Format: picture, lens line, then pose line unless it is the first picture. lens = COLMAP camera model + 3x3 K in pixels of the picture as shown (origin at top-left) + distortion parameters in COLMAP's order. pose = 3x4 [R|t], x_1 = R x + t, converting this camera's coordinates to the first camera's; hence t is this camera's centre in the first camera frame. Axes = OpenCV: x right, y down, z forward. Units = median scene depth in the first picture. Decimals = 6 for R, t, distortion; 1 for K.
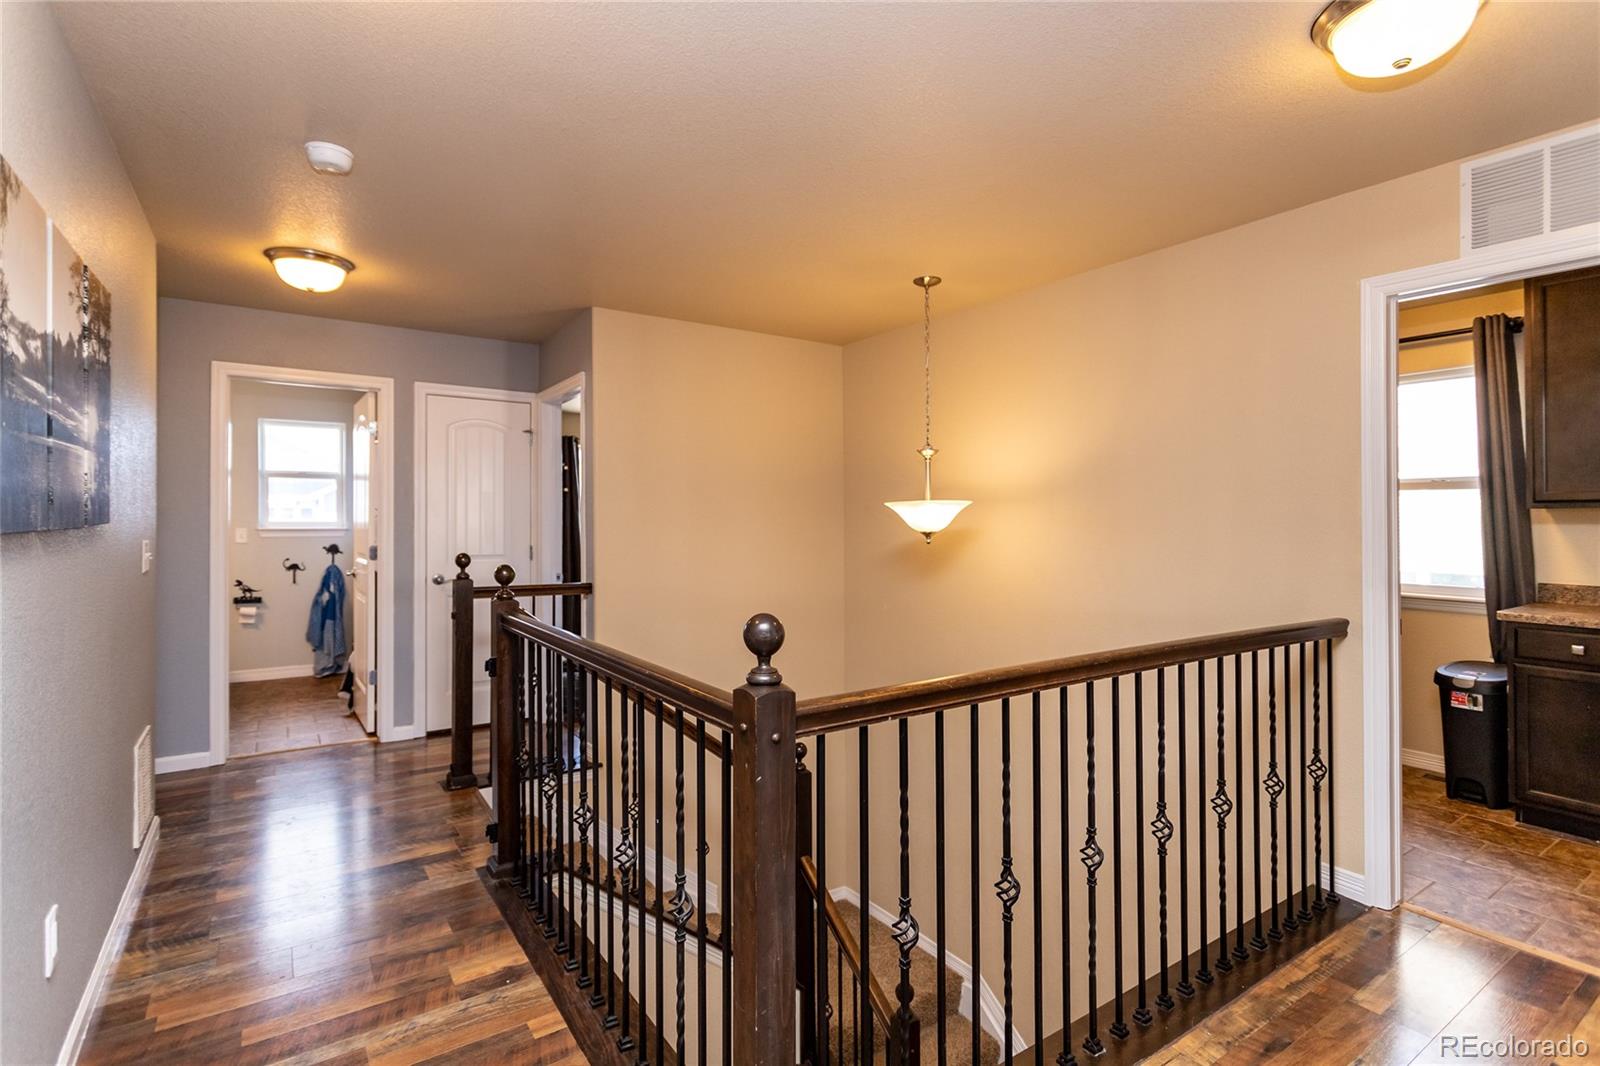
lens RADIAL K [[769.0, 0, 799.0], [0, 769.0, 516.5], [0, 0, 1]] dist [0.002580, 0.000602]
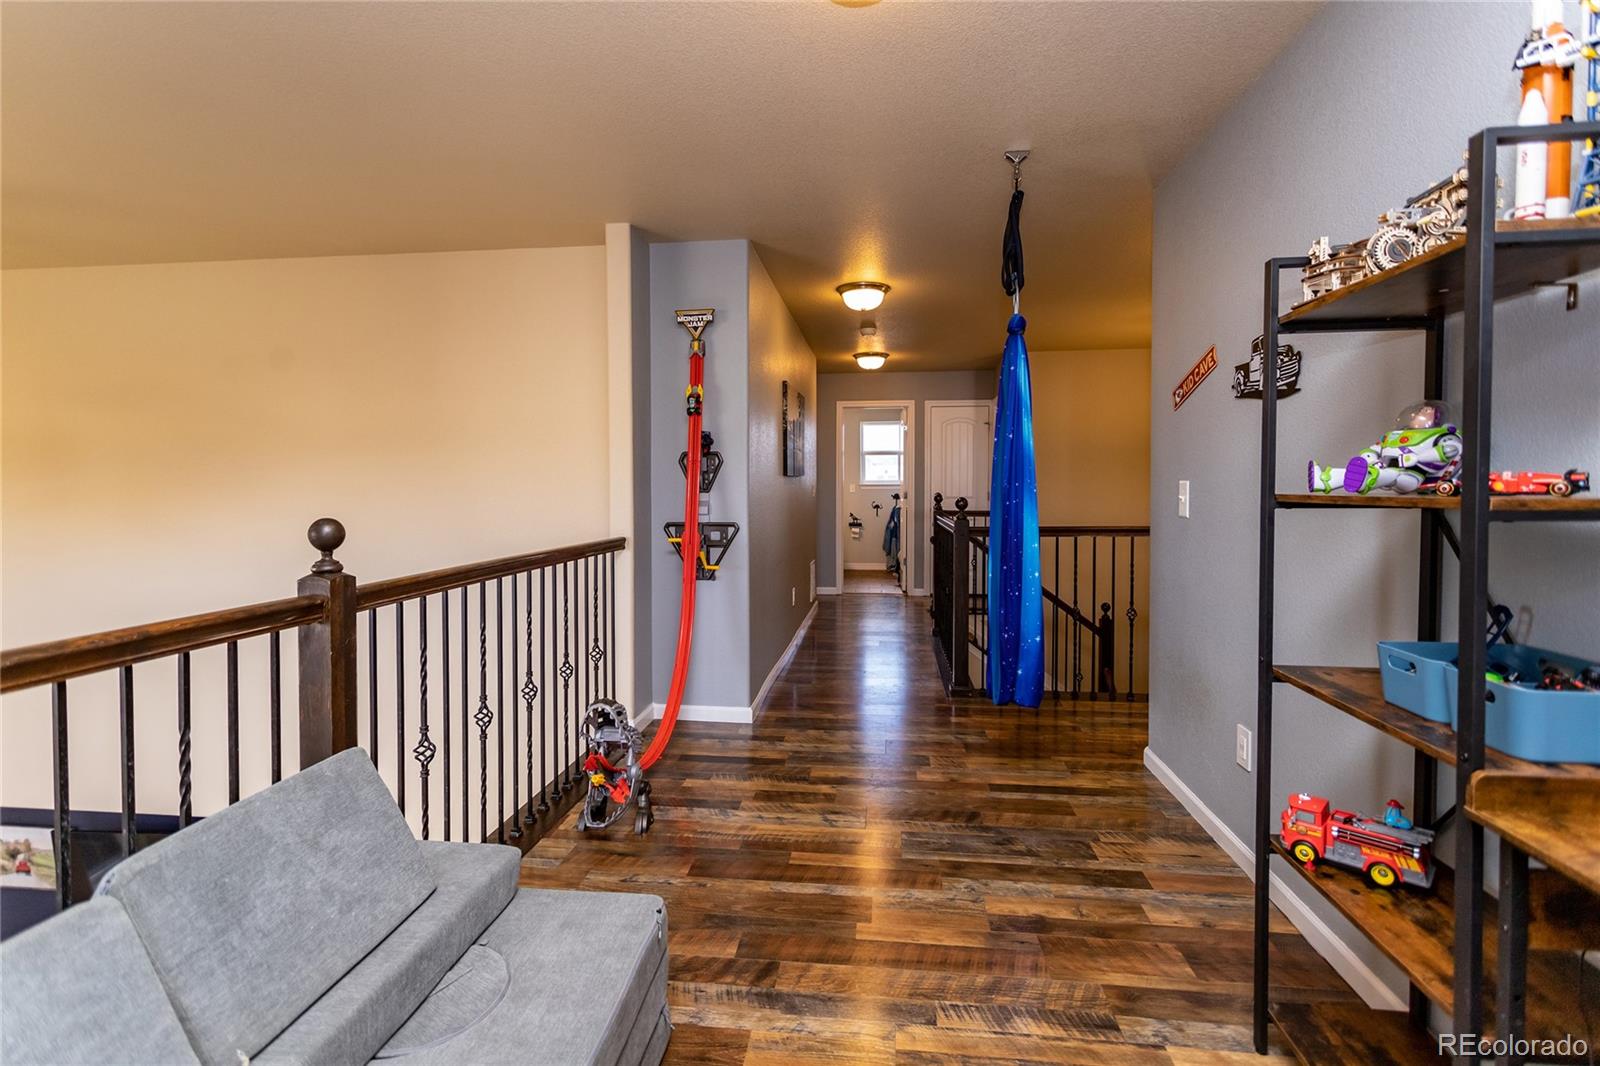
lens RADIAL K [[769.0, 0, 799.0], [0, 769.0, 516.5], [0, 0, 1]] dist [0.002580, 0.000602]
pose [[0.756292, 0.023501, -0.653812, 0.441000], [0.002652, 0.999236, 0.038985, 0.025886], [0.654229, -0.031218, 0.755652, -0.543034]]
